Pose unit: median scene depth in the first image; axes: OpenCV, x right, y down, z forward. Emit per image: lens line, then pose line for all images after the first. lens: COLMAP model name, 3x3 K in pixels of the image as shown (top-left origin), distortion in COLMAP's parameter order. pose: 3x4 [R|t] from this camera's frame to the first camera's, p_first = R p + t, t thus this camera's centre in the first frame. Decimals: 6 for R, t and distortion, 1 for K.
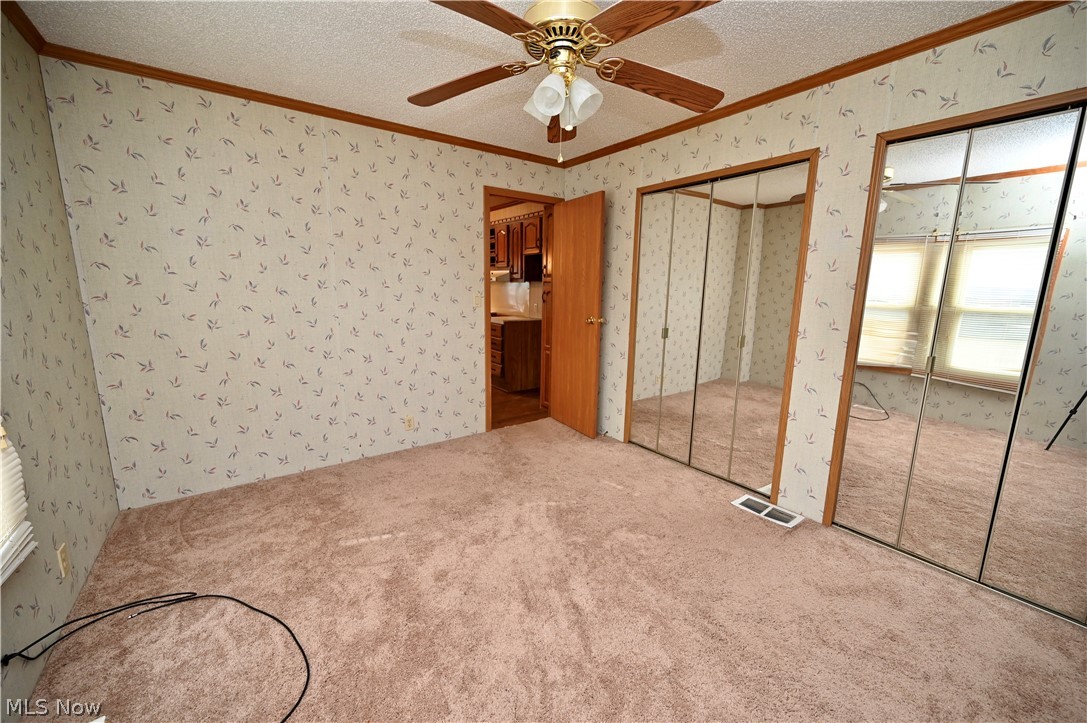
lens RADIAL K [[431.8, 0, 543.5], [0, 431.8, 361.5], [0, 0, 1]] dist [0.020664, 0.000102]
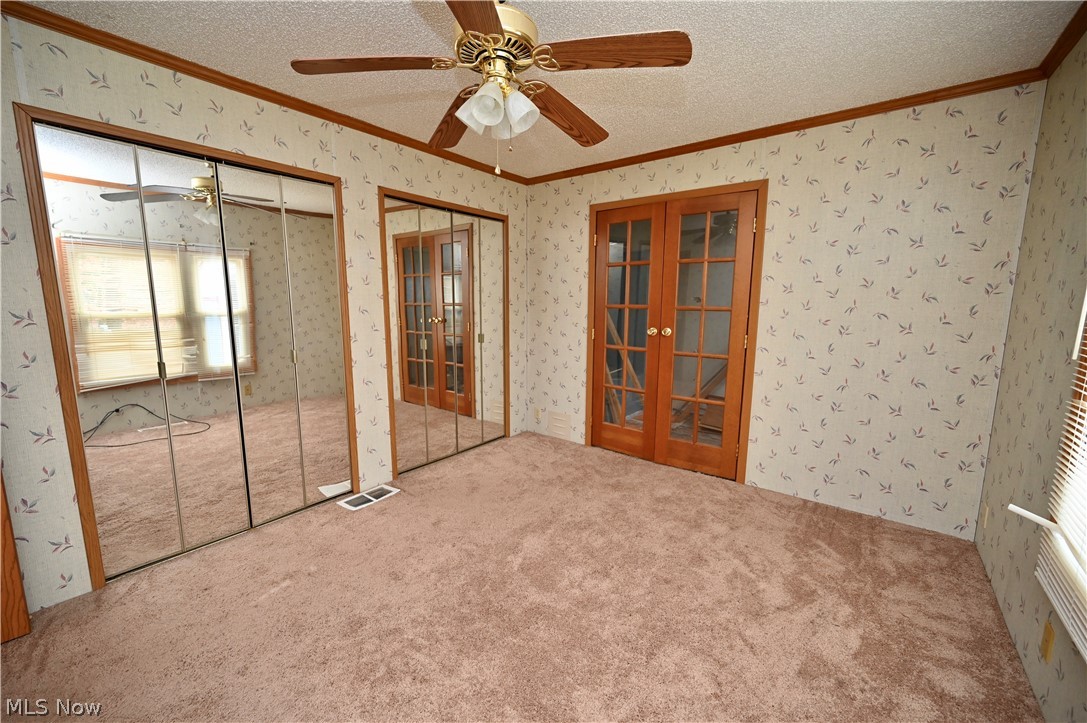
lens RADIAL K [[427.3, 0, 543.5], [0, 427.3, 361.5], [0, 0, 1]] dist [0.000145, 0.000174]
pose [[-0.272448, -0.154990, 0.949605, -0.586846], [0.160060, 0.965888, 0.203570, -0.142823], [-0.948764, 0.207456, -0.238346, 0.755322]]
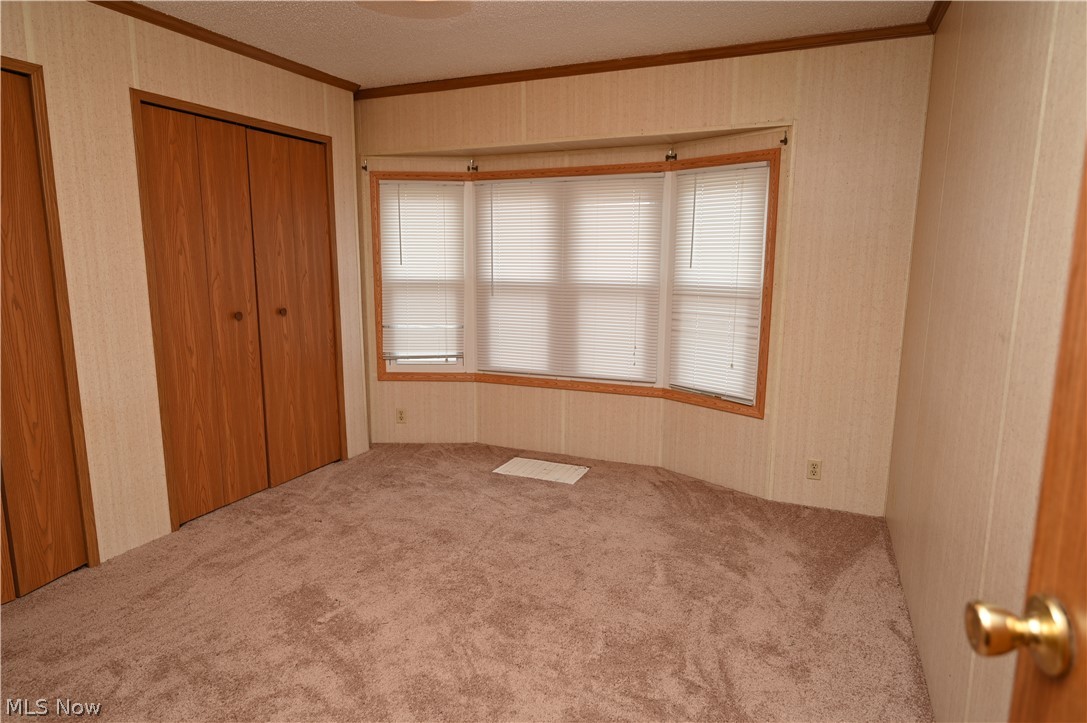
lens RADIAL K [[612.9, 0, 543.5], [0, 612.9, 361.5], [0, 0, 1]] dist [-0.056899, 0.000153]
pose [[-0.518830, -0.158689, 0.840020, -0.956698], [0.133838, 0.955425, 0.263154, -0.234949], [-0.844336, 0.248959, -0.474464, 1.243938]]
